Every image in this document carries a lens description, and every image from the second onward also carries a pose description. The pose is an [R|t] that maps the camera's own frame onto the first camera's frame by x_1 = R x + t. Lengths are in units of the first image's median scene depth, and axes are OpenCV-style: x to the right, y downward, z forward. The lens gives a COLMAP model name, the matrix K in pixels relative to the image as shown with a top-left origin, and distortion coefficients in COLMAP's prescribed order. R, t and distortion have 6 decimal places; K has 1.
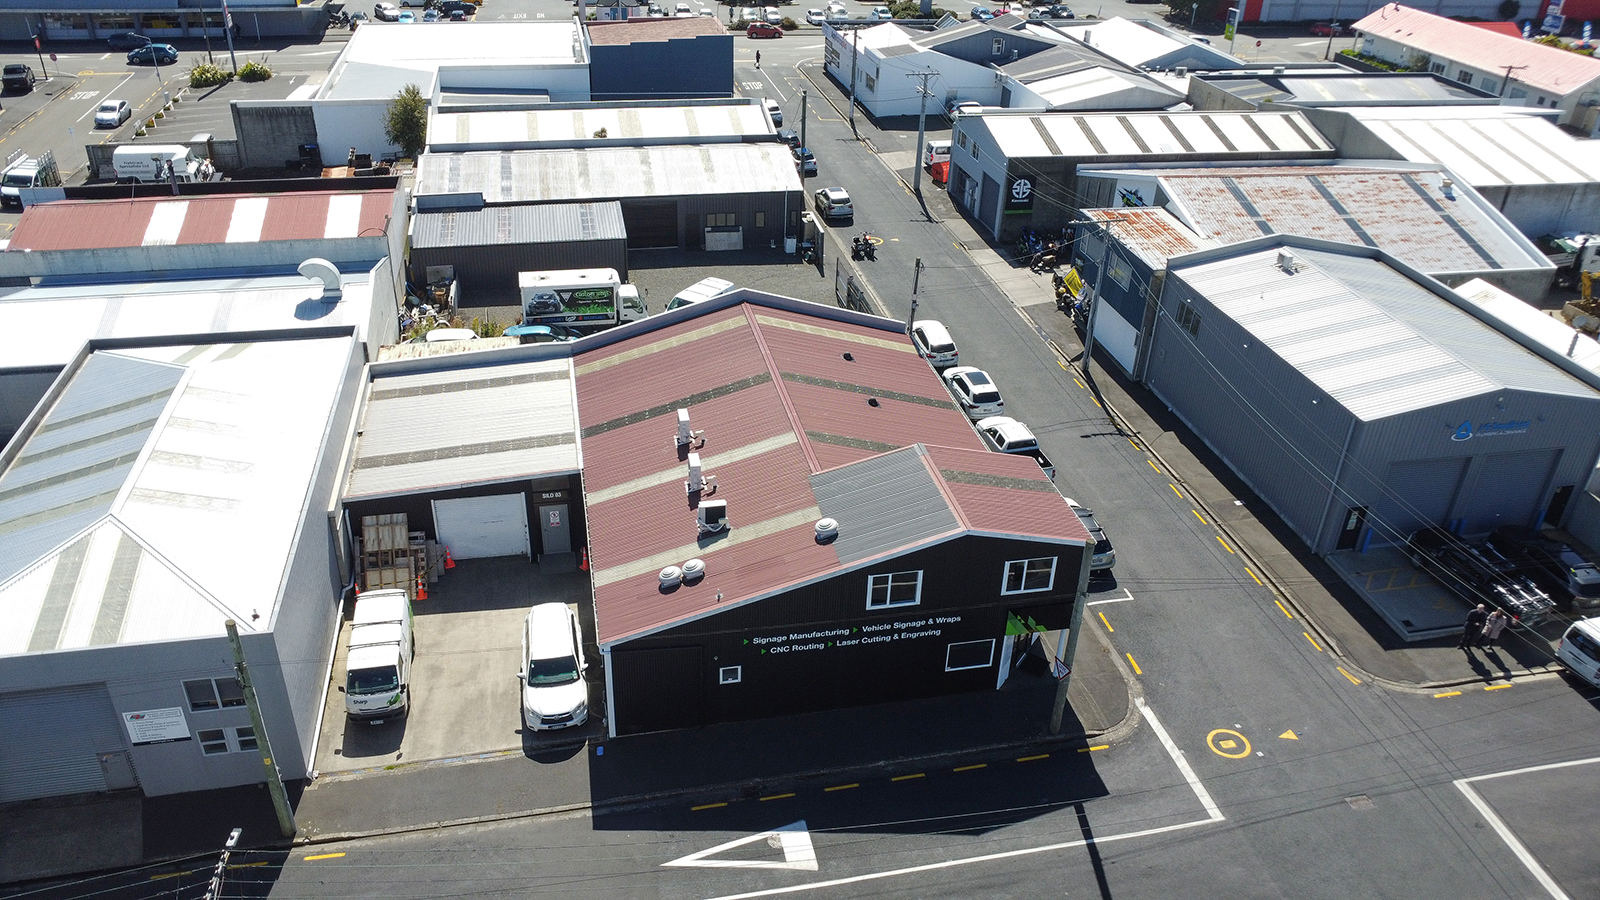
lens RADIAL K [[1161.9, 0, 800.0], [0, 1161.9, 450.0], [0, 0, 1]] dist [-0.016231, 0.000957]
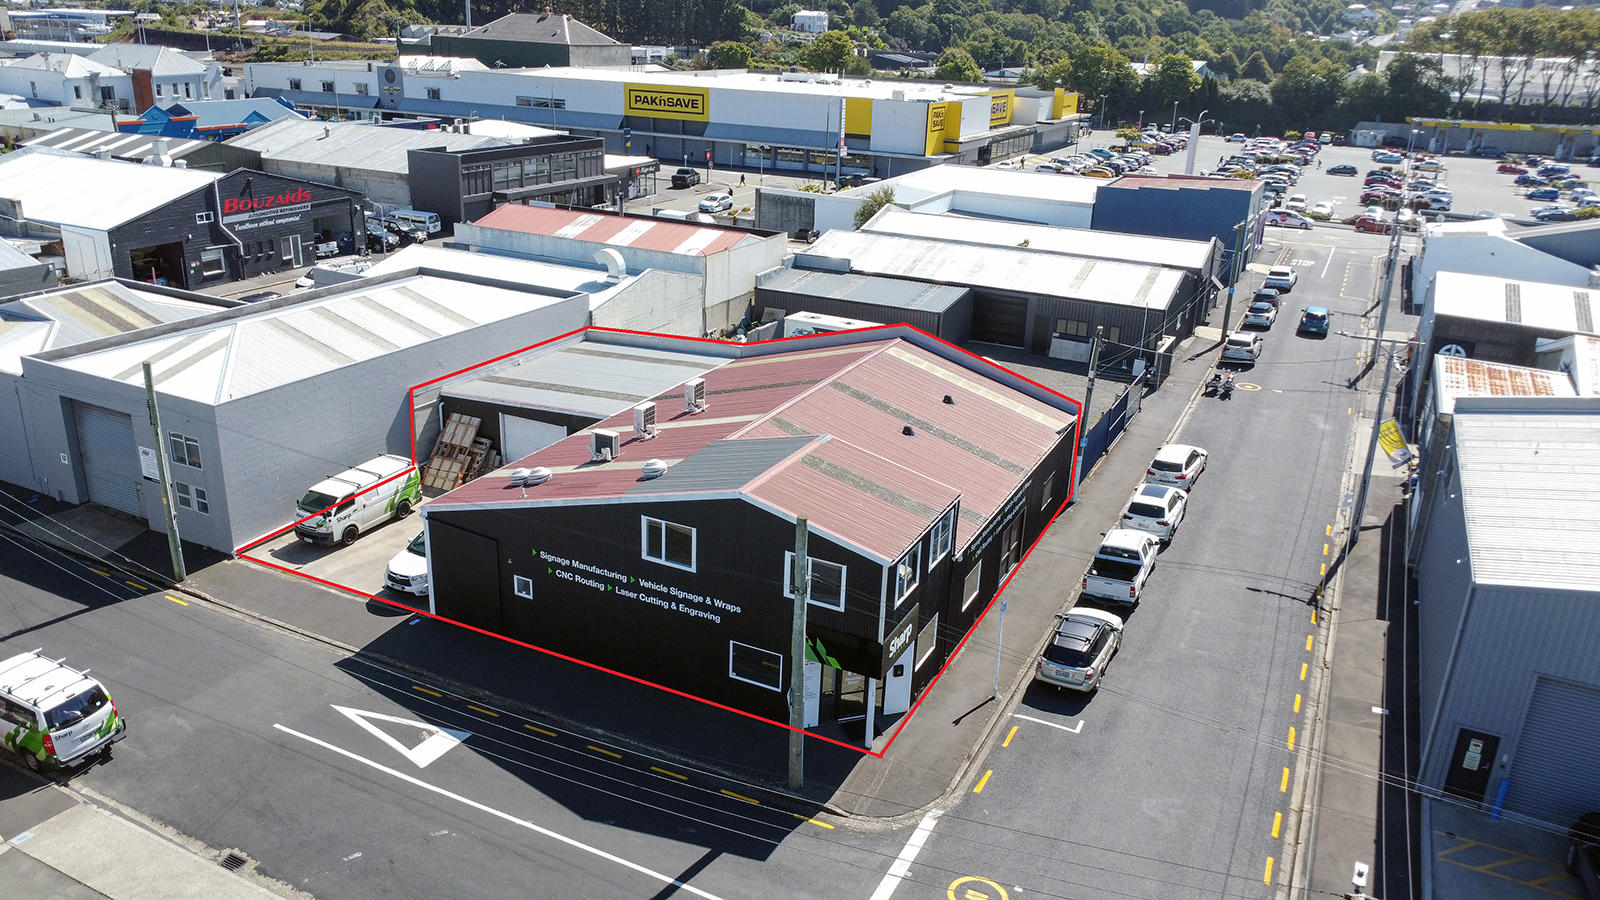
lens RADIAL K [[1161.9, 0, 800.0], [0, 1161.9, 450.0], [0, 0, 1]] dist [-0.016231, 0.000957]
pose [[0.785377, 0.212293, -0.581476, 0.642881], [-0.322262, 0.942241, -0.091261, 0.099124], [0.528517, 0.259062, 0.808429, 0.310574]]
